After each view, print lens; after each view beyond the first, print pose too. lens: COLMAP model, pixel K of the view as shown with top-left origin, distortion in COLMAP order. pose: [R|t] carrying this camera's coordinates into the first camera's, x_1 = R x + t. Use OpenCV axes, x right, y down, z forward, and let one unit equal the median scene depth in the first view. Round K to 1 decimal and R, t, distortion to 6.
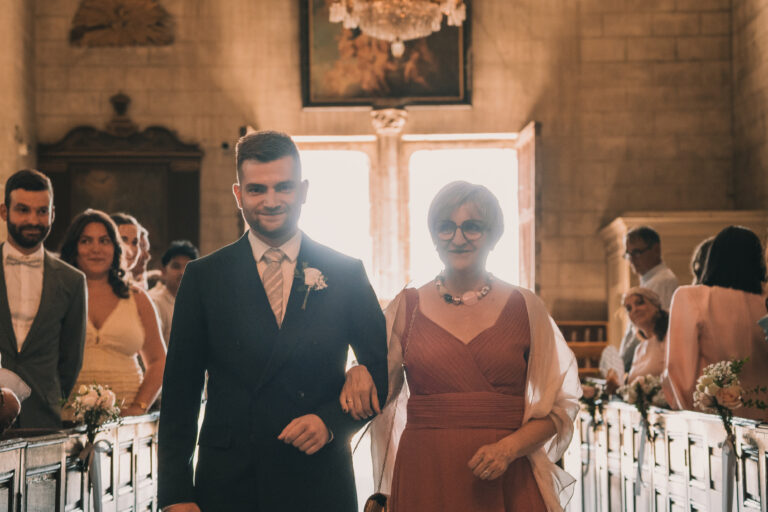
lens RADIAL K [[1685.4, 0, 386.5], [0, 1685.4, 255.4], [0, 0, 1]] dist [0.040059, 0.000000]
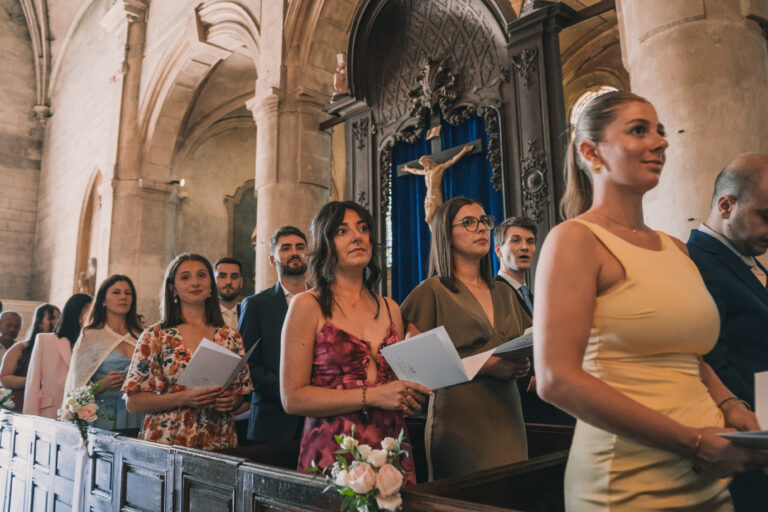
lens RADIAL K [[621.7, 0, 375.0], [0, 621.7, 229.7], [0, 0, 1]] dist [-0.051082, 0.001414]
pose [[0.742387, 0.133527, 0.656530, 0.023507], [-0.027345, 0.985160, -0.169444, 0.011959], [-0.669413, 0.107840, 0.735021, 0.349443]]
